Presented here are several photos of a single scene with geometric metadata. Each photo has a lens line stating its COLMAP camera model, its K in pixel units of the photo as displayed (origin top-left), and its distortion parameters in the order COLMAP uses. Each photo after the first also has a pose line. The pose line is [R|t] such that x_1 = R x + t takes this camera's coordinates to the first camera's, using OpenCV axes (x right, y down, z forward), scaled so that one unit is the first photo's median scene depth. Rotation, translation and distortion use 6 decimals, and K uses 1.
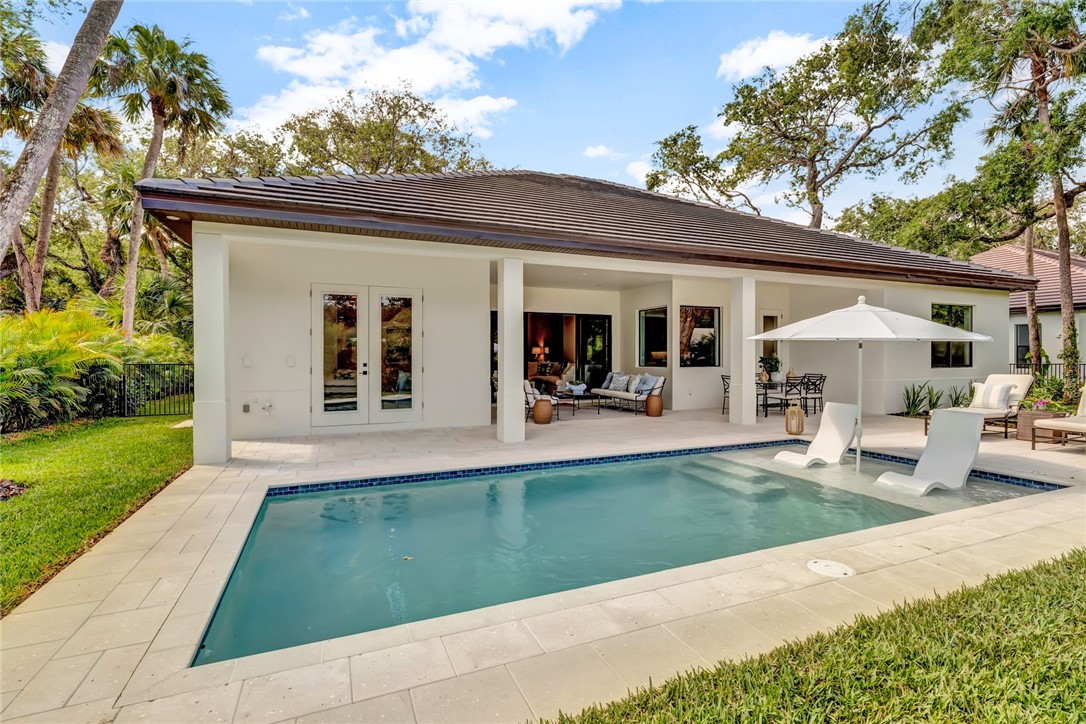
lens RADIAL K [[487.8, 0, 543.0], [0, 487.8, 362.0], [0, 0, 1]] dist [0.000163, 0.000062]
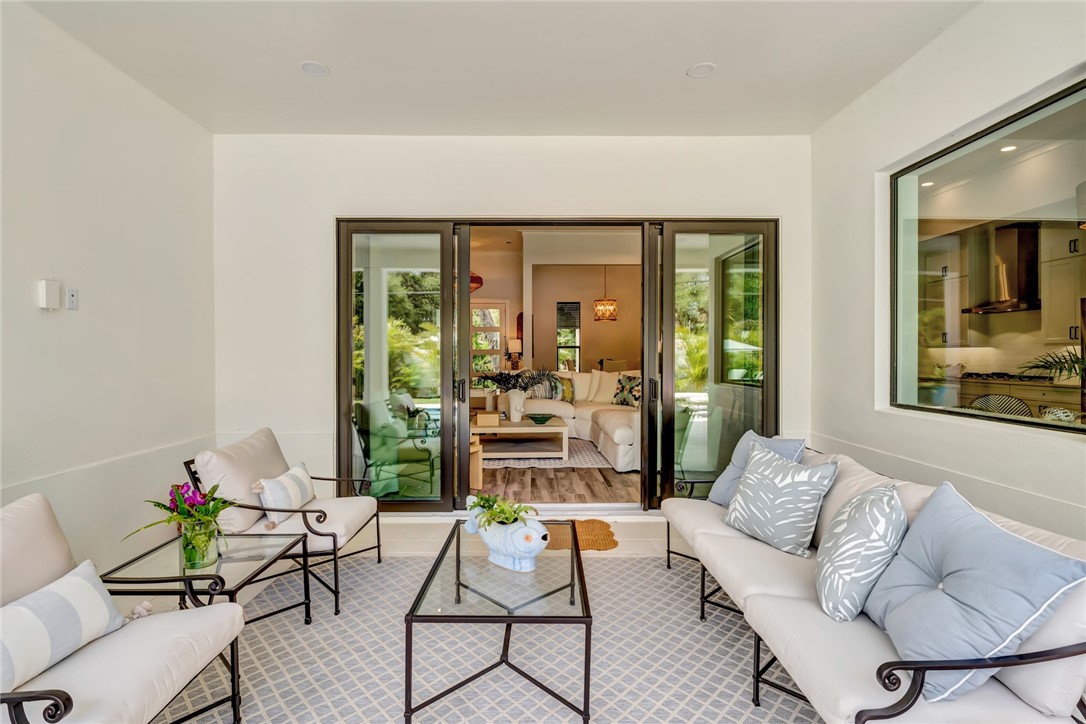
lens RADIAL K [[510.2, 0, 542.6], [0, 510.2, 349.3], [0, 0, 1]] dist [-0.000365, -0.000075]
pose [[0.921227, 0.002719, -0.389017, 0.139369], [-0.006920, 0.999932, -0.009396, -0.014594], [0.388965, 0.011348, 0.921183, 0.714255]]
